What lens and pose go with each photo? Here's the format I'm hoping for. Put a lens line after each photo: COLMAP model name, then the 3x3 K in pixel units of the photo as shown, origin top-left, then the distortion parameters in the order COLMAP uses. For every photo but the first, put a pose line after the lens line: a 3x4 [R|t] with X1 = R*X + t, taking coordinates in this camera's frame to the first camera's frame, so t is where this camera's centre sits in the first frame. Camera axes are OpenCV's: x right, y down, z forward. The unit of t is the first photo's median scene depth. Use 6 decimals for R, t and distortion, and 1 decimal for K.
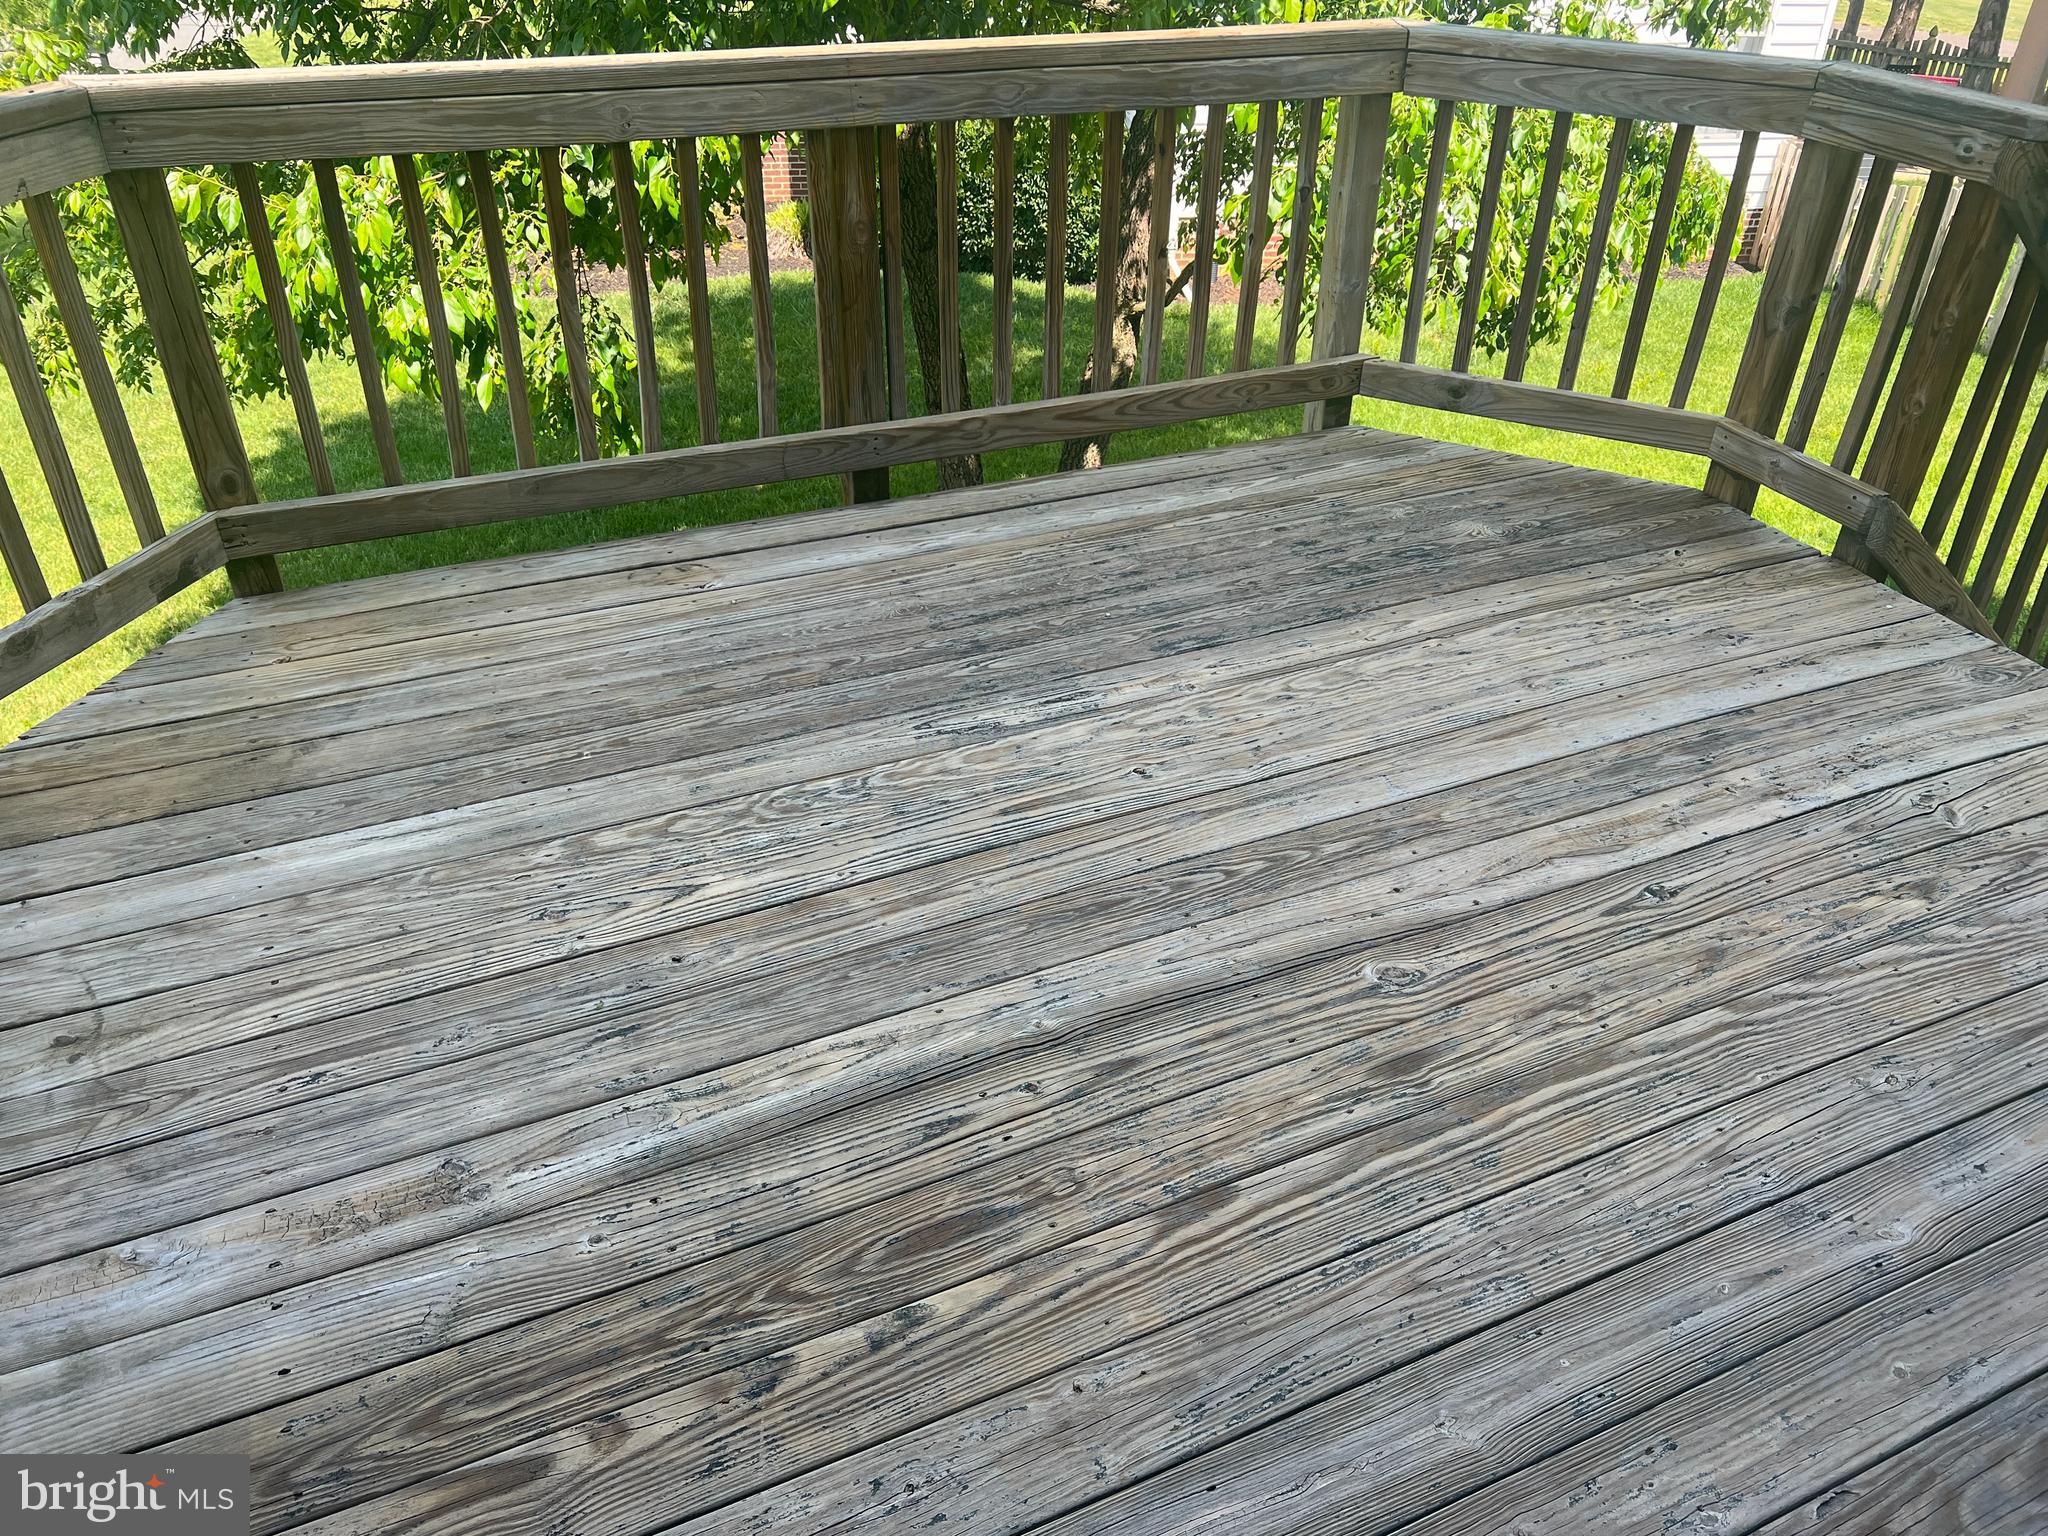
lens RADIAL K [[1546.3, 0, 1033.4], [0, 1546.3, 771.3], [0, 0, 1]] dist [0.076035, -0.110473]
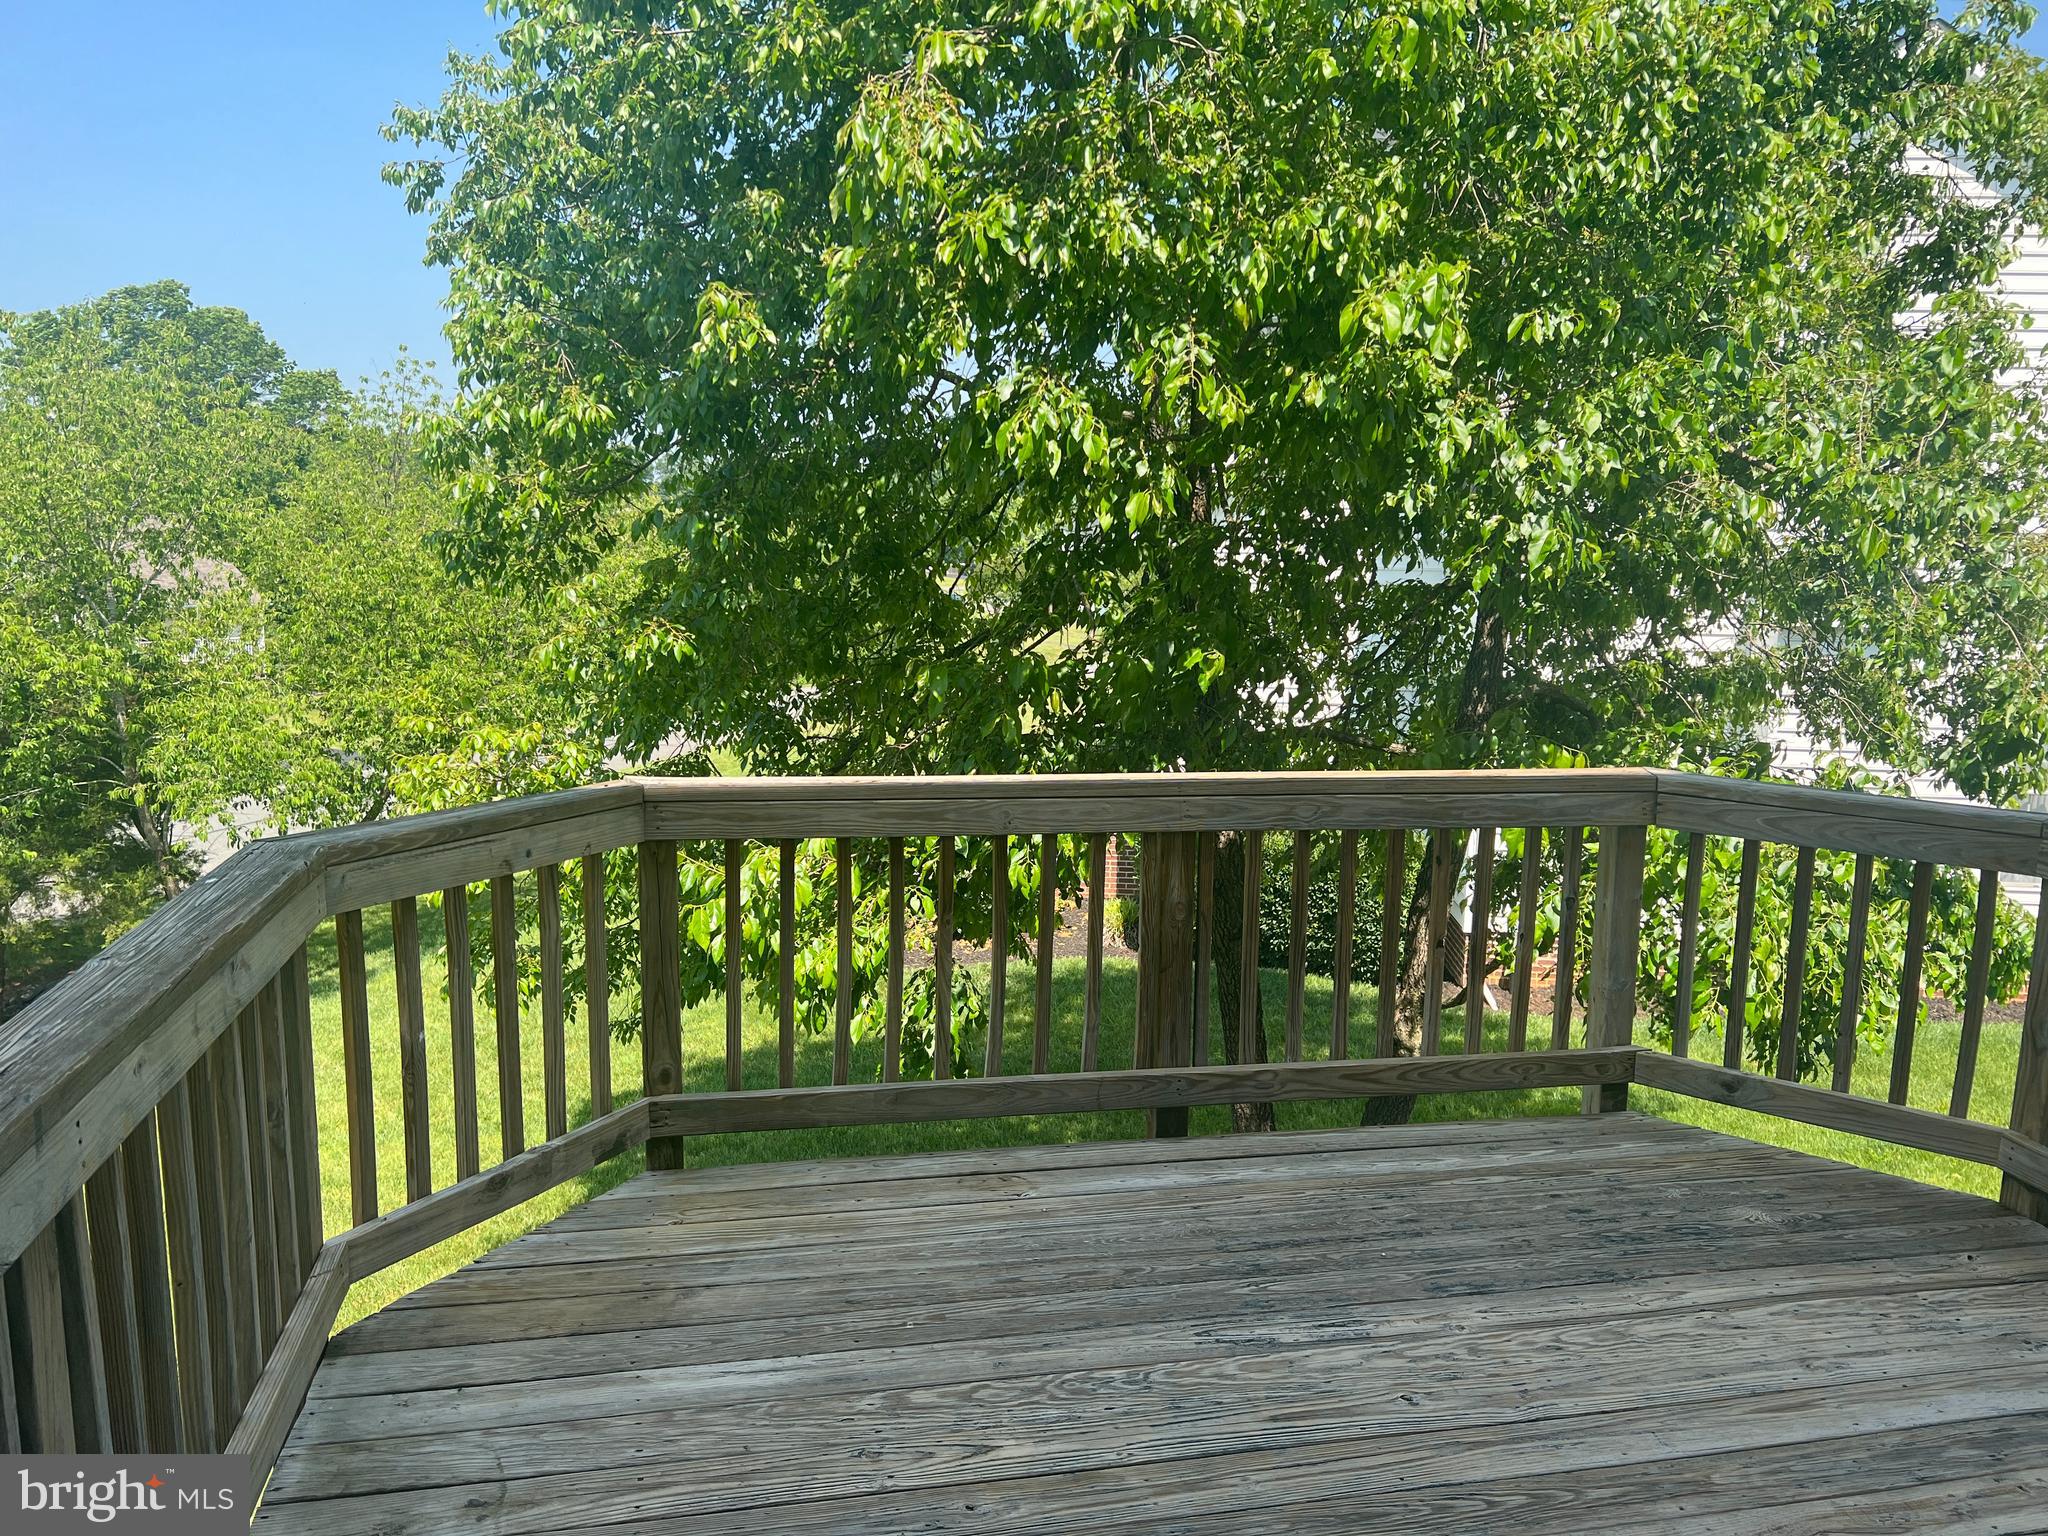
lens RADIAL K [[1546.3, 0, 1033.4], [0, 1546.3, 771.3], [0, 0, 1]] dist [0.076035, -0.110473]
pose [[0.979433, 0.031044, -0.199367, 0.016271], [-0.112330, 0.904703, -0.410968, 0.070285], [0.167610, 0.424911, 0.889583, -0.154373]]
